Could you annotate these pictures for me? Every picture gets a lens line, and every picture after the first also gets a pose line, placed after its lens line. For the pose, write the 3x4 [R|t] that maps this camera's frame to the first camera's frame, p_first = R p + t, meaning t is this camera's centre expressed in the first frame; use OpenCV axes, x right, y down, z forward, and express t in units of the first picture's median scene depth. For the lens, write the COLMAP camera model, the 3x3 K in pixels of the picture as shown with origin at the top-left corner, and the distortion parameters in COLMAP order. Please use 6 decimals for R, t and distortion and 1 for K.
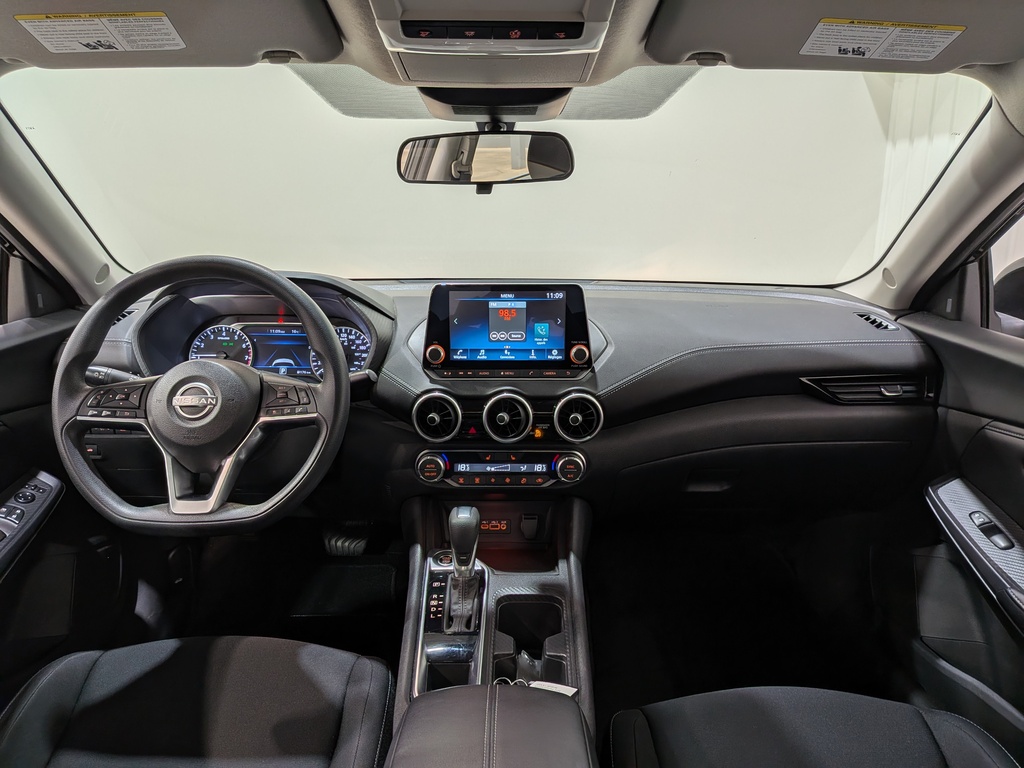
lens RADIAL K [[748.0, 0, 509.3], [0, 748.0, 385.4], [0, 0, 1]] dist [0.064173, -0.113368]
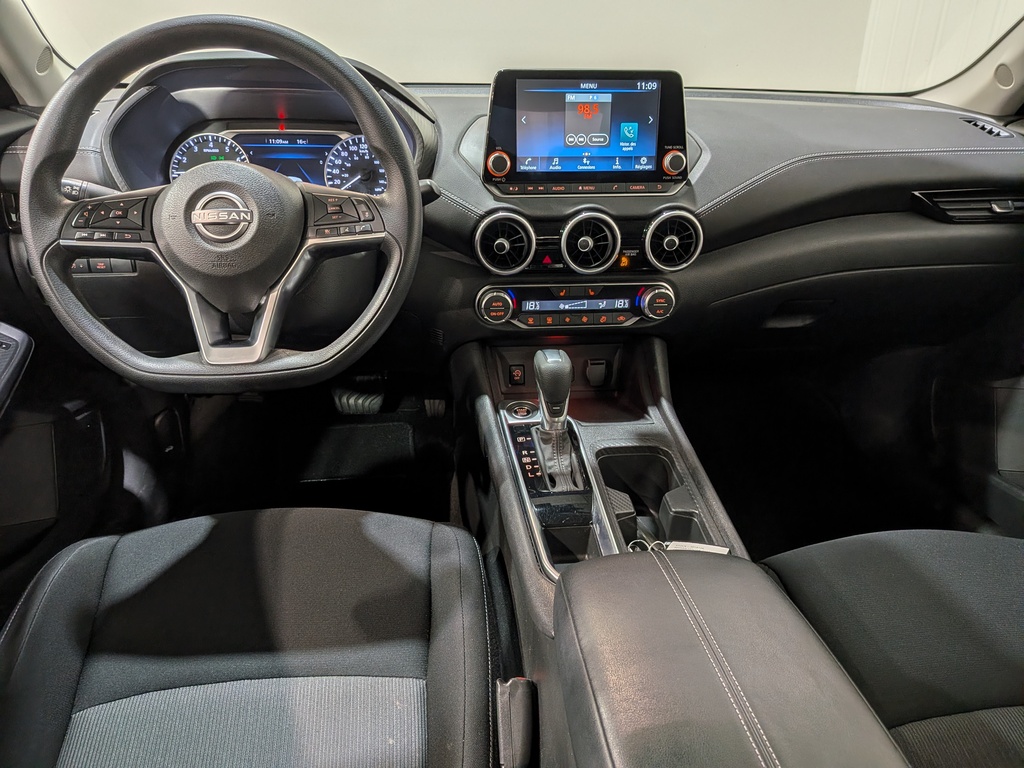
lens RADIAL K [[748.0, 0, 514.6], [0, 748.0, 389.2], [0, 0, 1]] dist [0.064173, -0.113368]
pose [[0.994116, -0.035433, 0.102360, -0.174566], [0.015166, 0.981208, 0.192357, 0.041091], [-0.107252, -0.189673, 0.975972, 0.165946]]
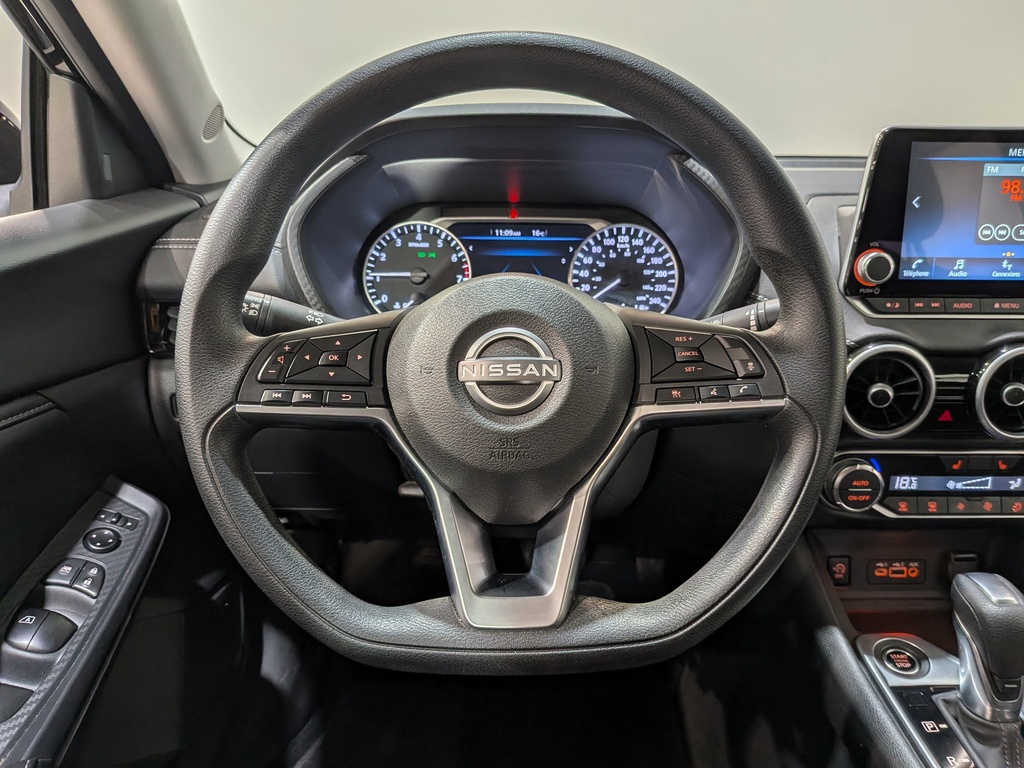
lens RADIAL K [[748.0, 0, 519.9], [0, 748.0, 389.8], [0, 0, 1]] dist [0.064173, -0.113368]
pose [[0.999962, 0.001752, -0.008597, -0.339532], [-0.000924, 0.995435, 0.095436, -0.007453], [0.008725, -0.095424, 0.995398, 0.475941]]
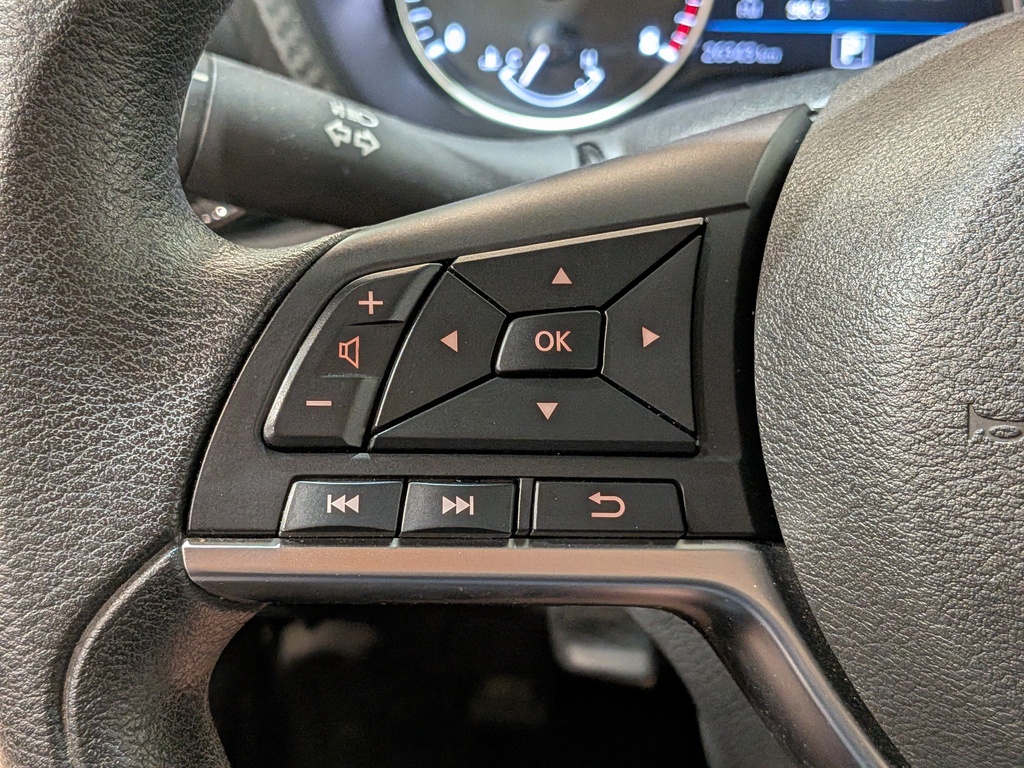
lens RADIAL K [[748.0, 0, 504.2], [0, 748.0, 386.3], [0, 0, 1]] dist [0.064173, -0.113368]
pose [[0.998009, 0.031912, -0.054402, -0.437213], [-0.010196, 0.932836, 0.360156, -0.016342], [0.062242, -0.358885, 0.931304, 0.761416]]
